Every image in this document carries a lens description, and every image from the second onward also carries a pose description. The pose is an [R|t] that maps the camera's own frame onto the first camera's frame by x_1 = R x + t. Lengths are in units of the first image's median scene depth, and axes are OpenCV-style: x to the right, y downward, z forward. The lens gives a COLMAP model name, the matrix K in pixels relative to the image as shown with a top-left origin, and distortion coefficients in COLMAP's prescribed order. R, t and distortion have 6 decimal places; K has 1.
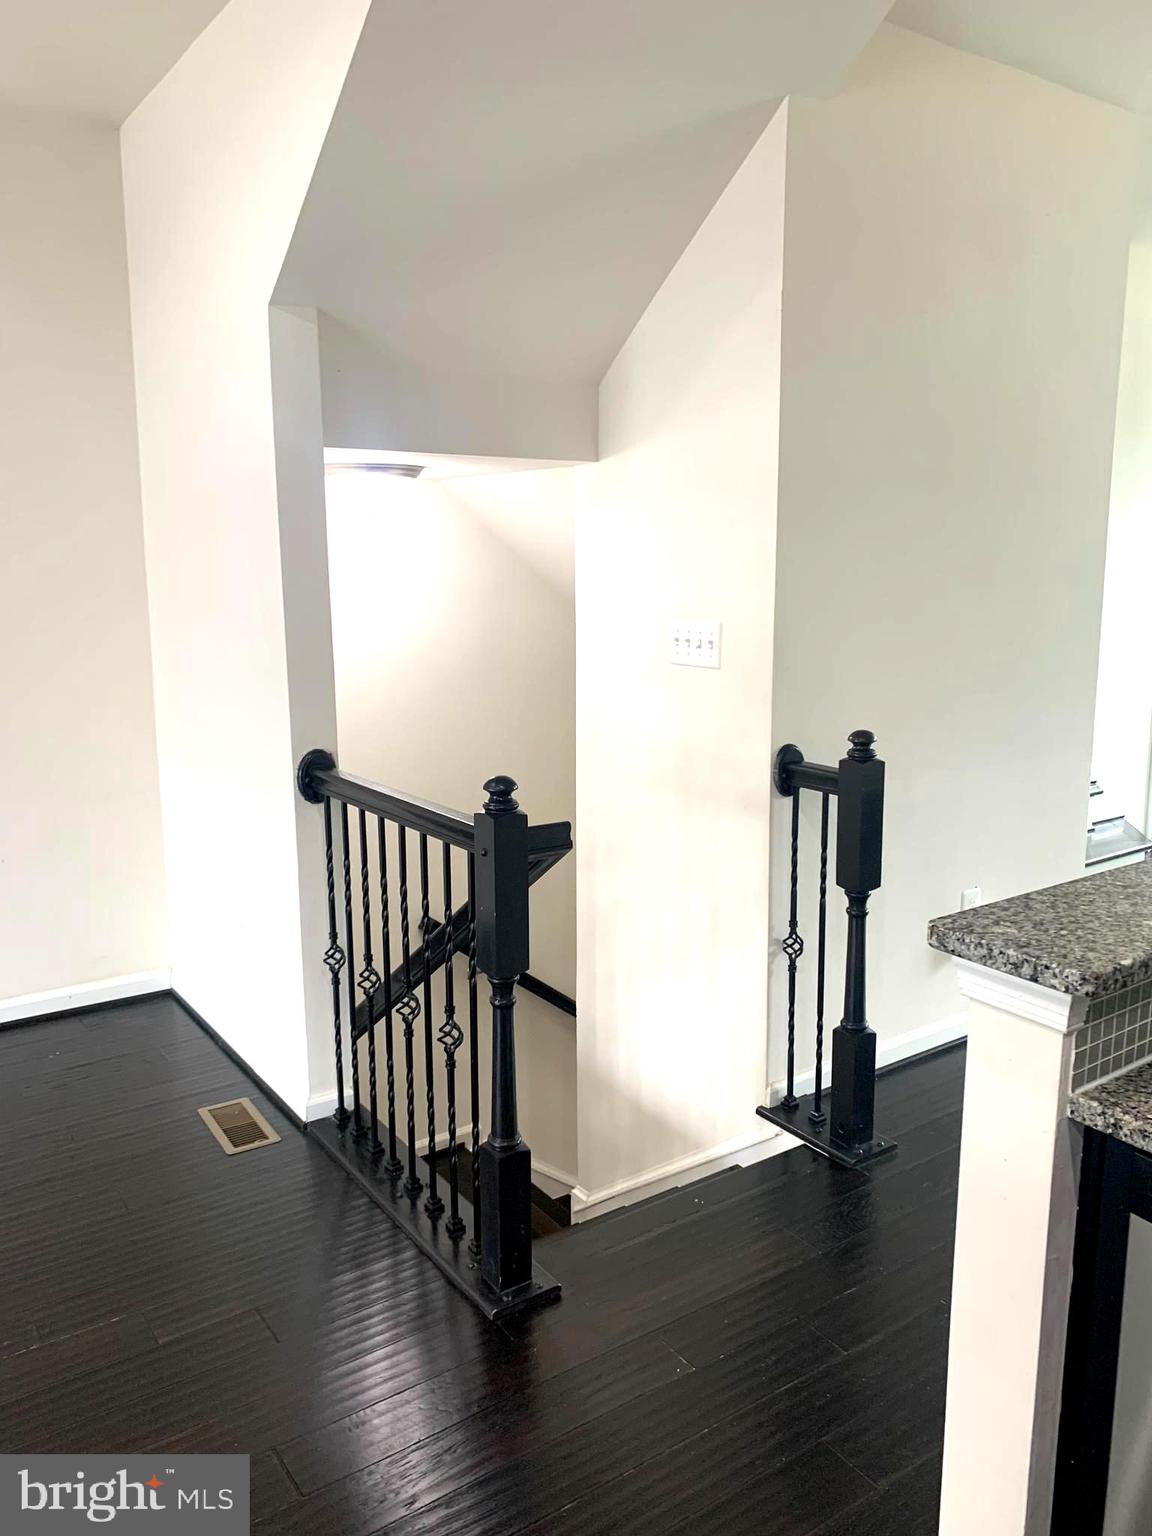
lens RADIAL K [[1172.1, 0, 568.6], [0, 1172.1, 770.0], [0, 0, 1]] dist [0.009933, -0.001146]
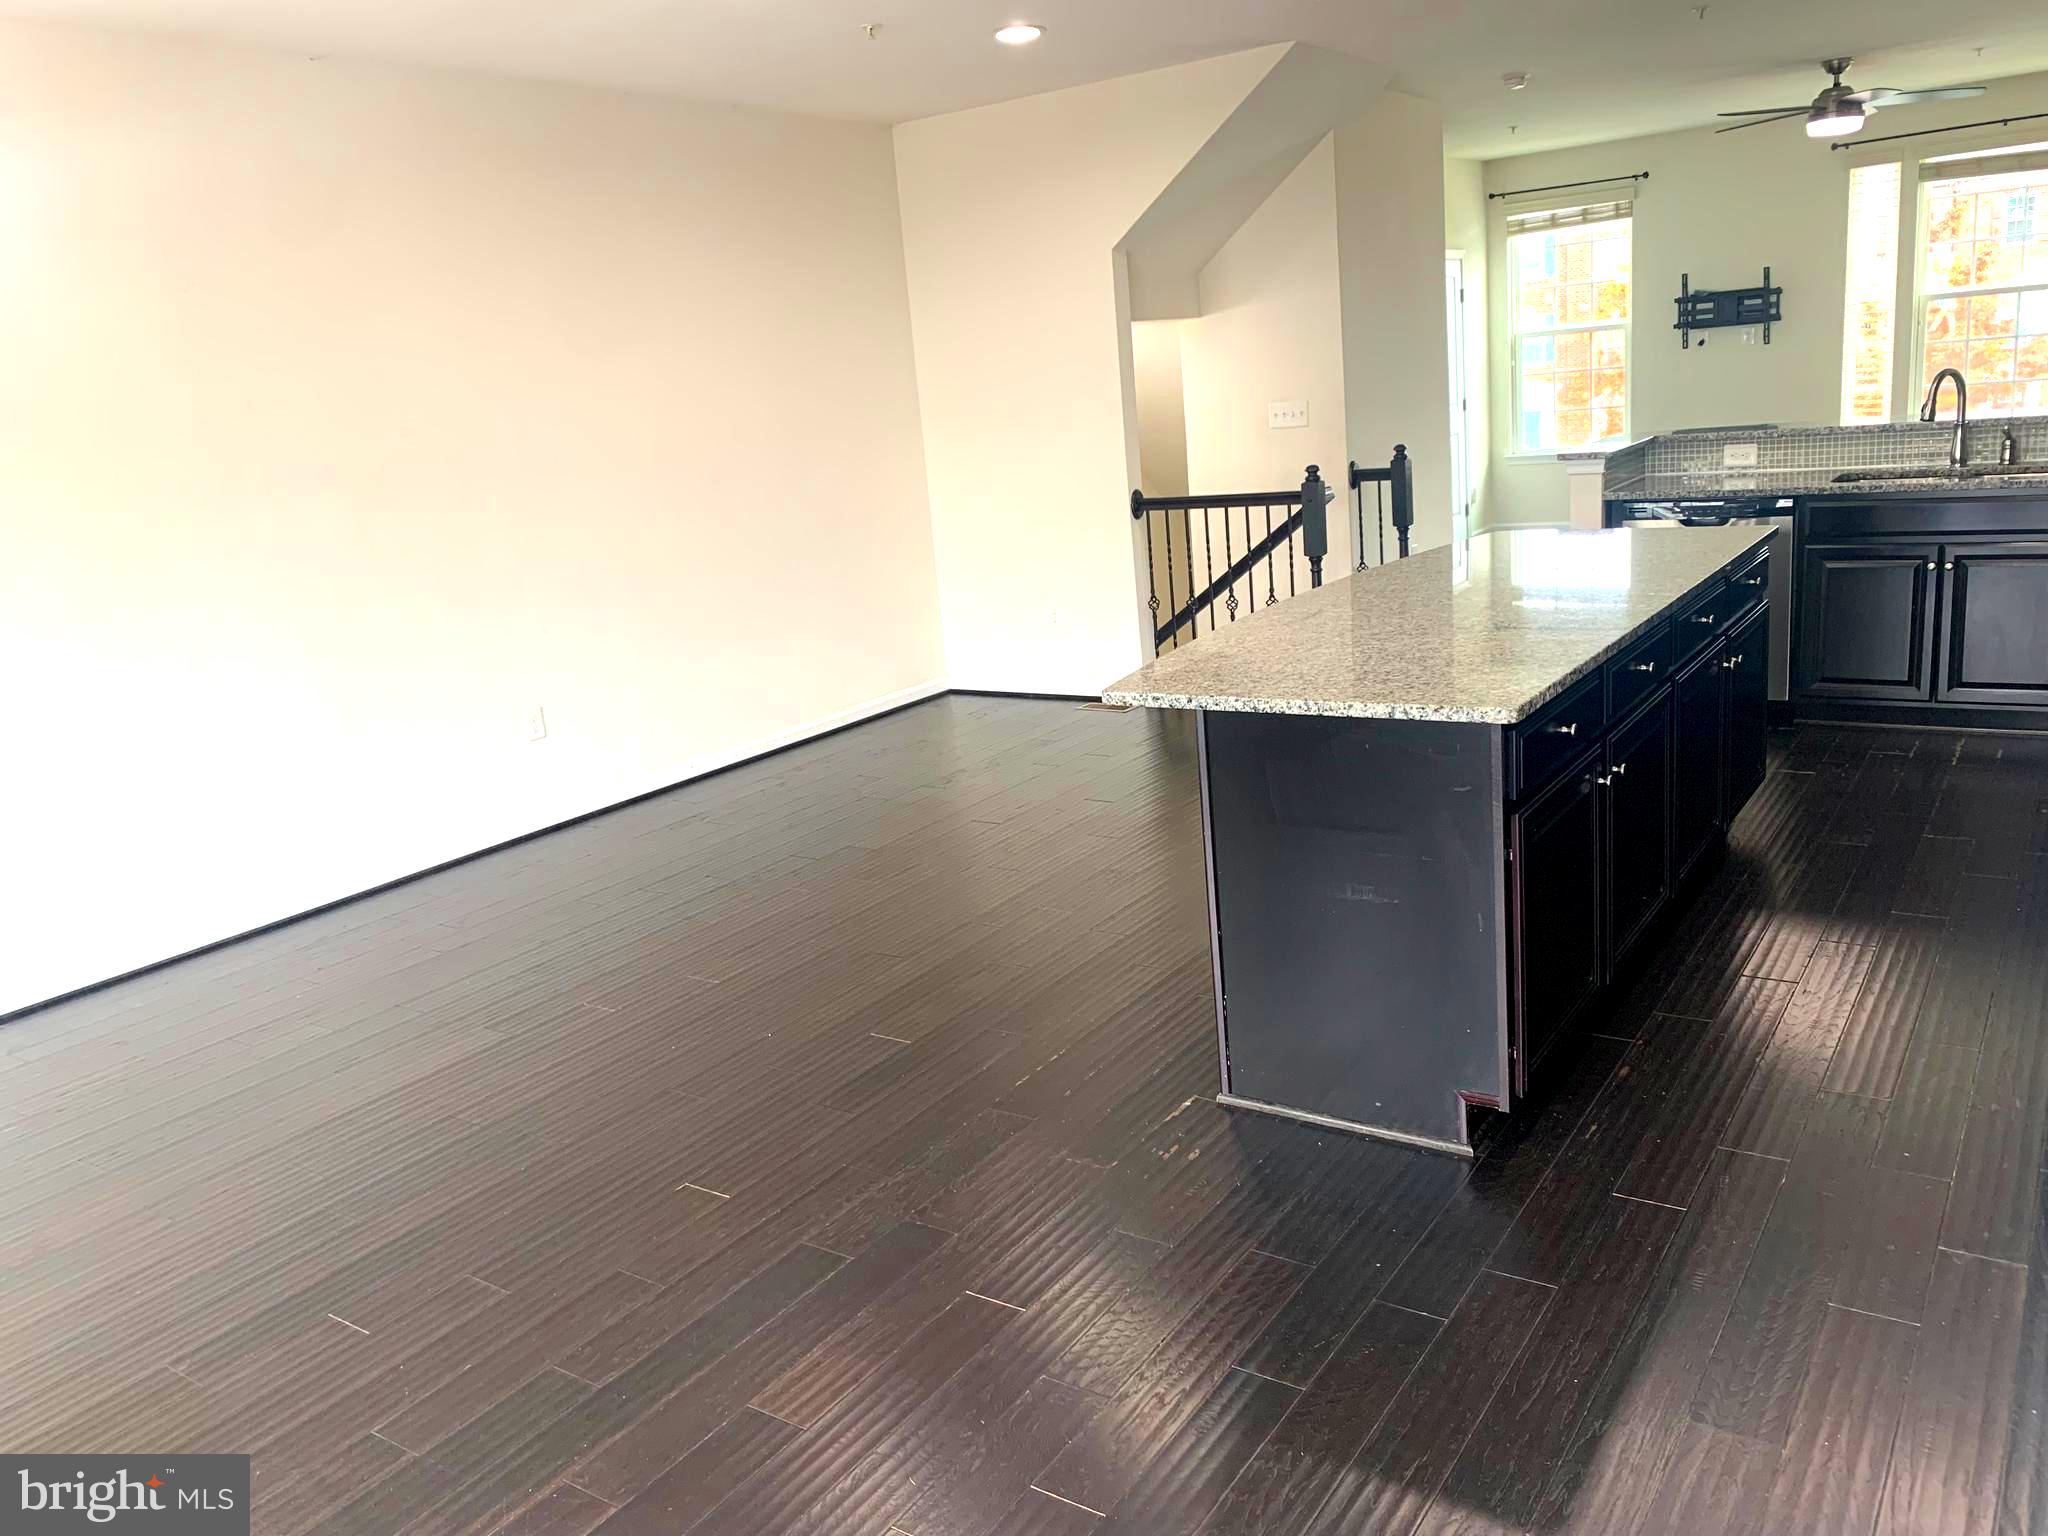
lens RADIAL K [[1519.6, 0, 1027.3], [0, 1519.6, 765.6], [0, 0, 1]] dist [0.032275, -0.003378]
pose [[0.929523, -0.166875, 0.328846, -1.270329], [0.149973, 0.985741, 0.076302, 0.209848], [-0.336890, -0.021606, 0.941296, -1.234938]]
